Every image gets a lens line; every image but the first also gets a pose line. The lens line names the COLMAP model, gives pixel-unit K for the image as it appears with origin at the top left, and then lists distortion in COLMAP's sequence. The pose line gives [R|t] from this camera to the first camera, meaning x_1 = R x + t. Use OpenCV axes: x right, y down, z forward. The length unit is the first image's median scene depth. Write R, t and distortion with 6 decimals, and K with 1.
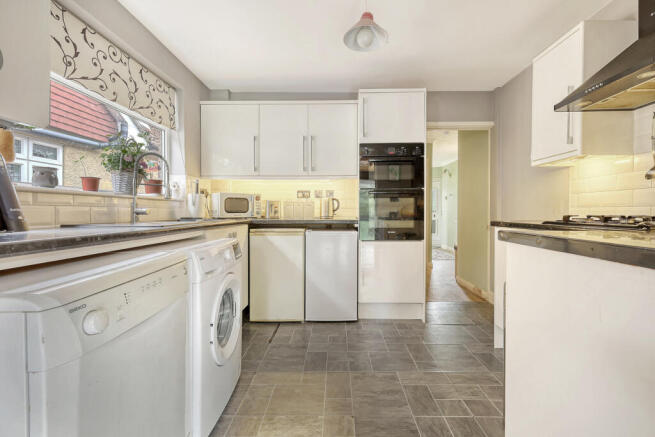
lens RADIAL K [[288.0, 0, 330.4], [0, 288.0, 216.1], [0, 0, 1]] dist [-0.000822, 0.000148]
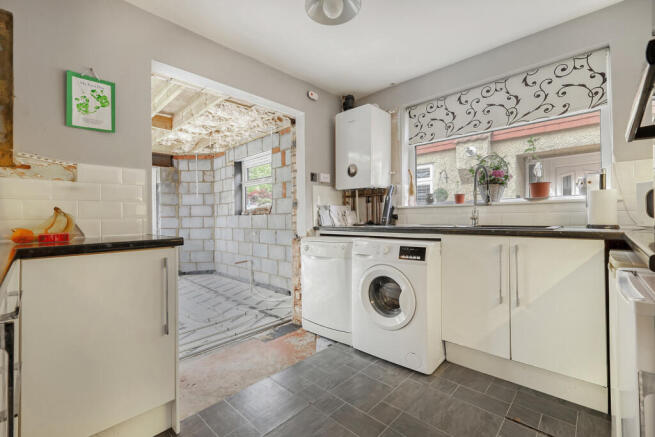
lens RADIAL K [[288.0, 0, 330.4], [0, 288.0, 216.1], [0, 0, 1]] dist [-0.000822, 0.000148]
pose [[-0.676184, -0.005140, -0.736715, 0.557197], [-0.010292, 0.999944, 0.002470, -0.014735], [0.736661, 0.009252, -0.676199, 1.189977]]
